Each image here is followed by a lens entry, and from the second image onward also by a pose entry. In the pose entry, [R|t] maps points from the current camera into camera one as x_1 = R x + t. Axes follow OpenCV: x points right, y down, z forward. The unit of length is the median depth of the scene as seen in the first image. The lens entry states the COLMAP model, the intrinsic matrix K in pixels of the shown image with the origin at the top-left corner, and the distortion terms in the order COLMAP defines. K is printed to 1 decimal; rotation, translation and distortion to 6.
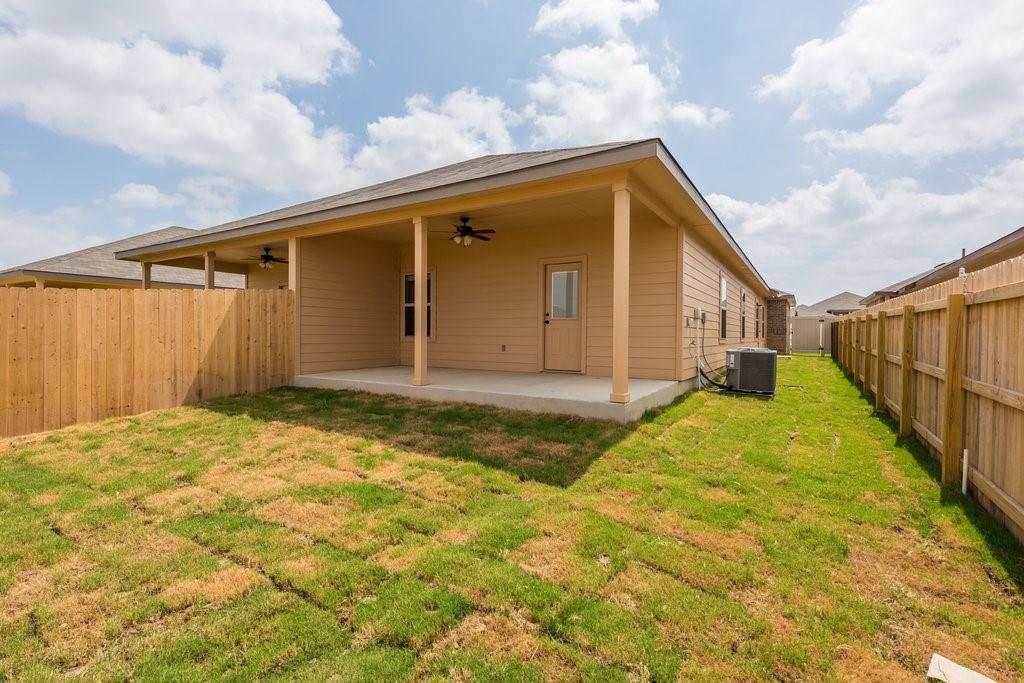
lens RADIAL K [[477.4, 0, 512.0], [0, 477.4, 341.5], [0, 0, 1]] dist [-0.000008, 0.000001]
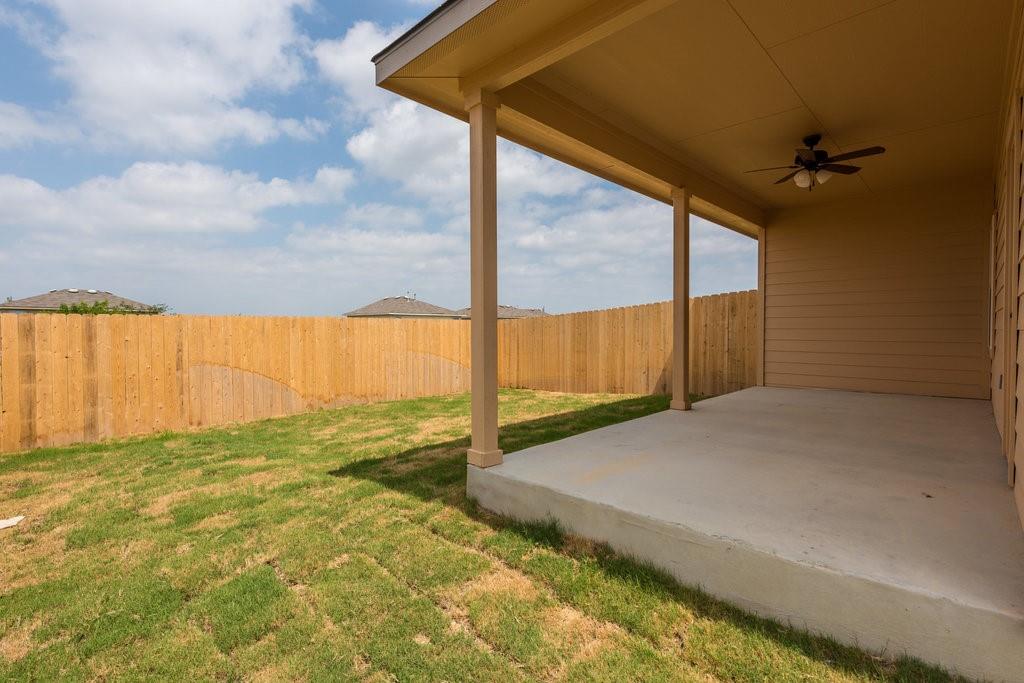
lens RADIAL K [[477.4, 0, 512.0], [0, 477.4, 341.5], [0, 0, 1]] dist [-0.000008, 0.000001]
pose [[-0.212491, 0.015223, -0.977044, 0.555427], [-0.017098, 0.999668, 0.019294, -0.022552], [0.977013, 0.020805, -0.212160, 0.803841]]
